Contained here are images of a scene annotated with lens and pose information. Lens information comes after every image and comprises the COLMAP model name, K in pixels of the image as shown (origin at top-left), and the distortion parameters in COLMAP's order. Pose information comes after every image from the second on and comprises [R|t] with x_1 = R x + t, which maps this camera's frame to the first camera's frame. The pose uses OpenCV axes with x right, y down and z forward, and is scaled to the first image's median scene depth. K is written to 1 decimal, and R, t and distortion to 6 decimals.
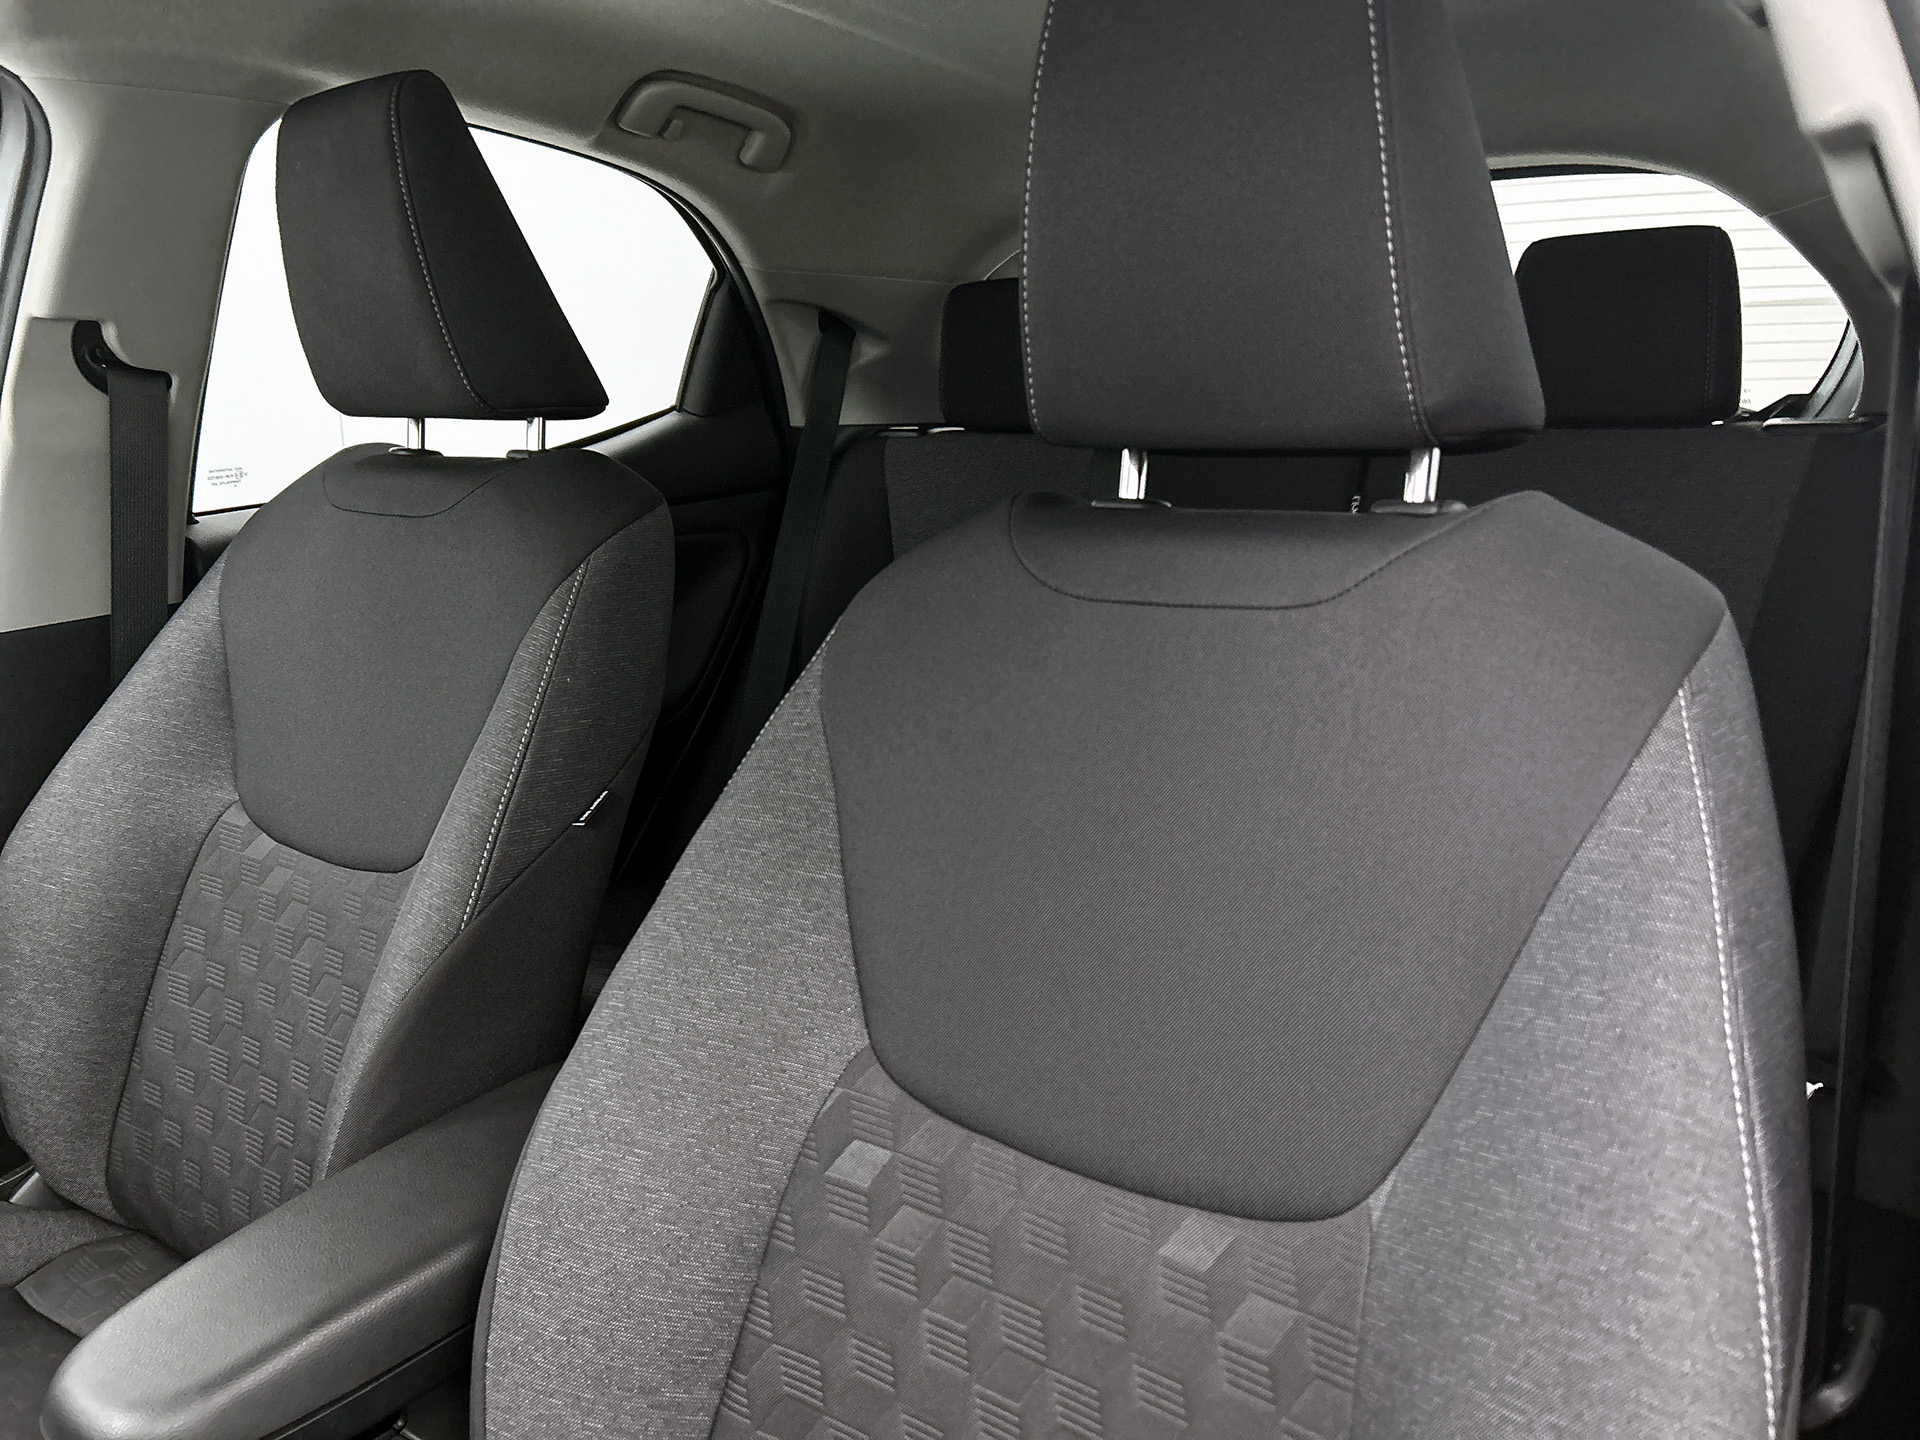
lens RADIAL K [[1442.6, 0, 960.0], [0, 1442.6, 720.0], [0, 0, 1]] dist [0.040992, -0.034600]
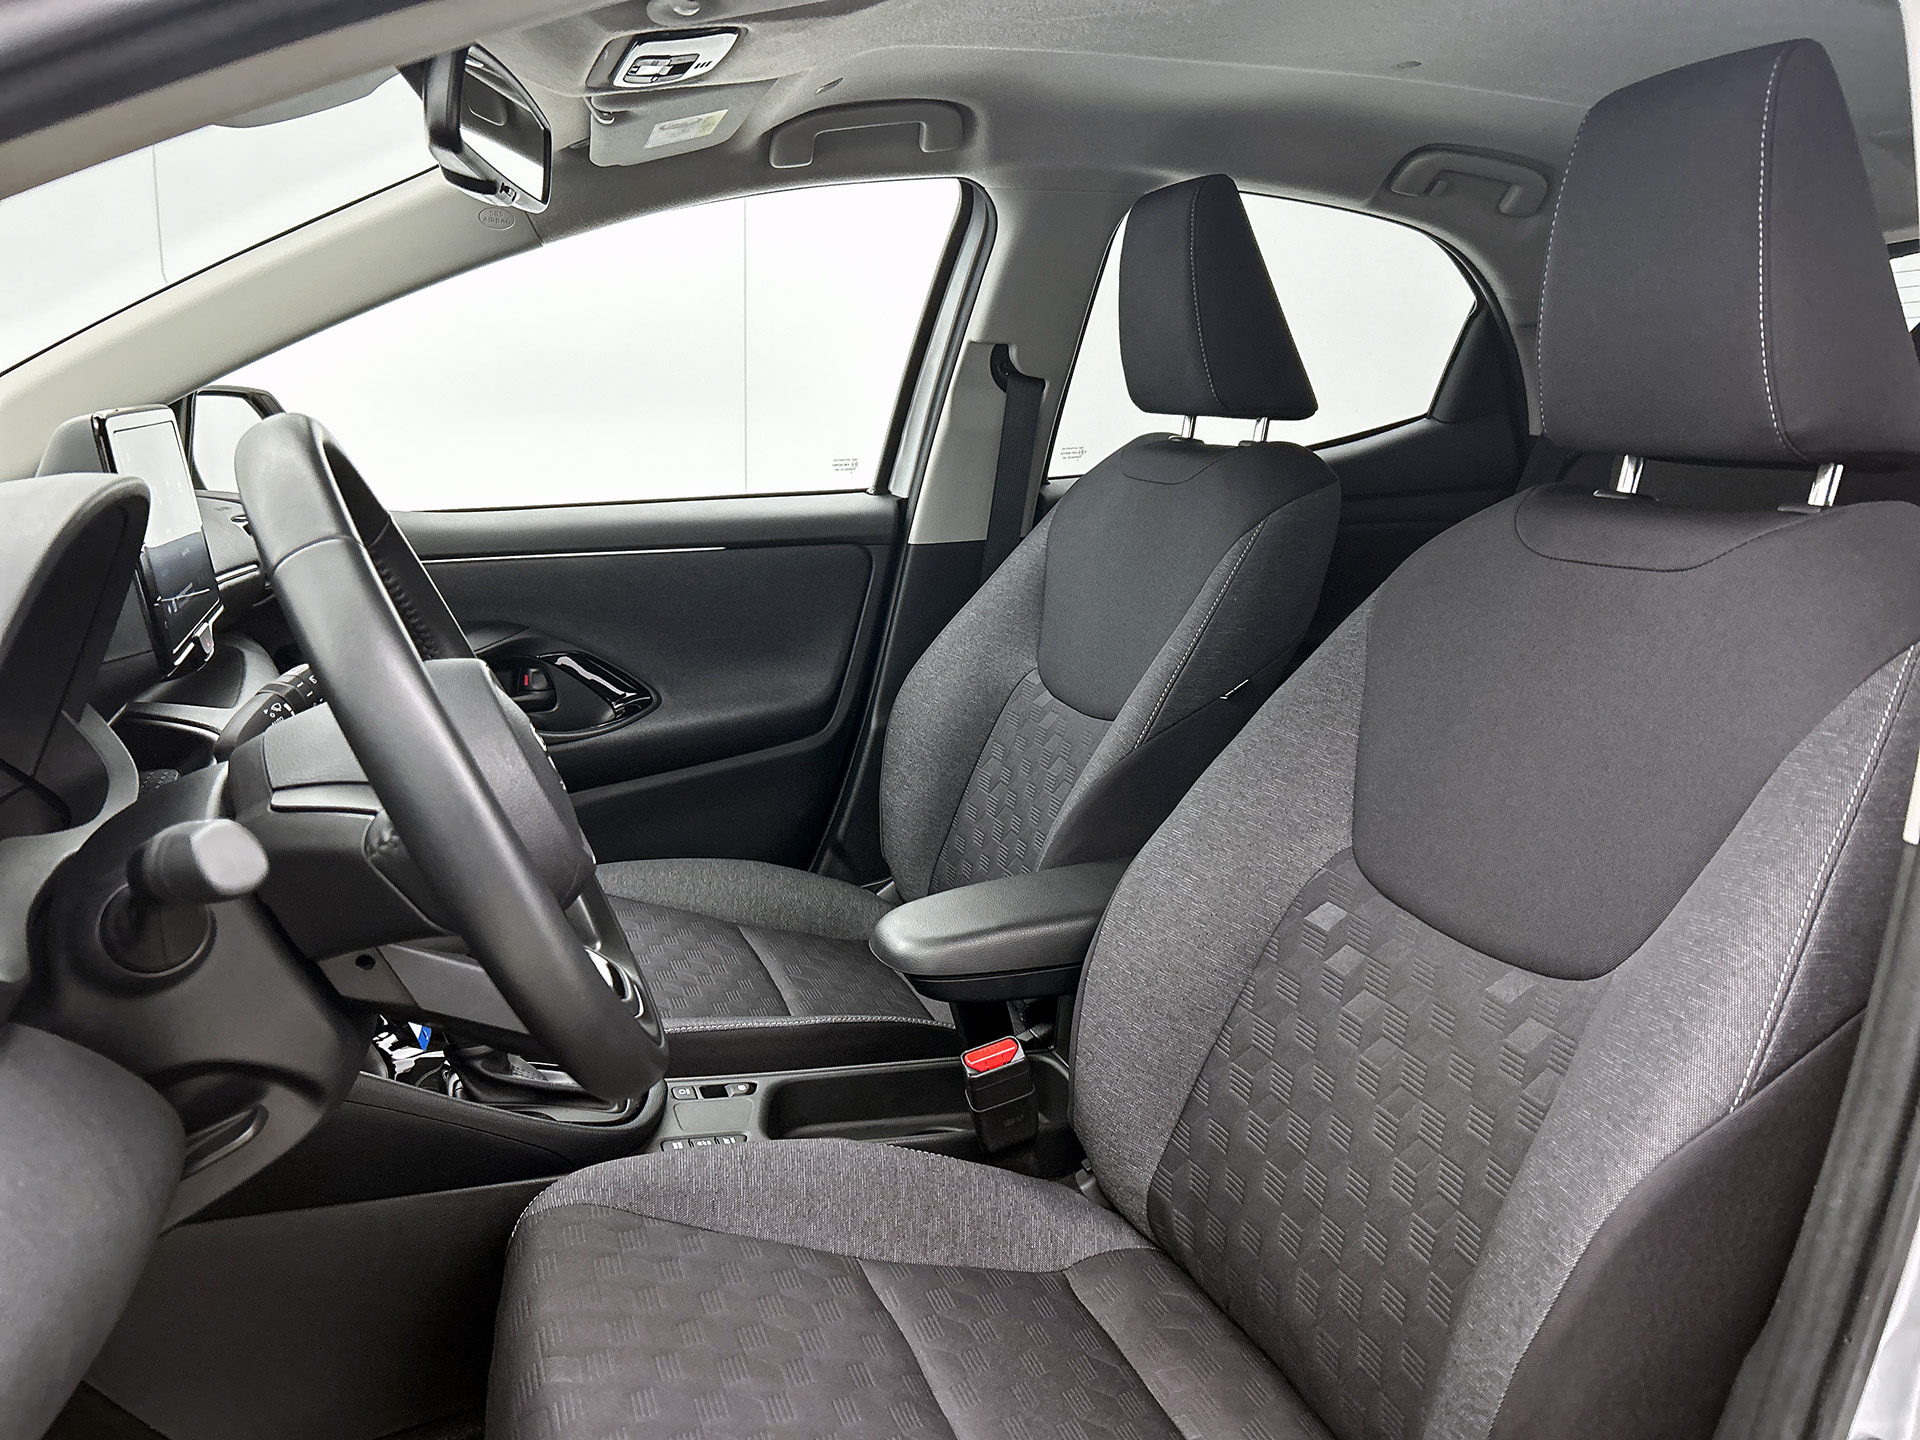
lens RADIAL K [[1435.3, 0, 1010.8], [0, 1435.3, 718.4], [0, 0, 1]] dist [0.051563, -0.120064]
pose [[0.854158, 0.142954, -0.499977, 0.235144], [-0.145099, 0.988804, 0.034834, 0.062461], [0.499359, 0.042793, 0.865338, -0.298584]]
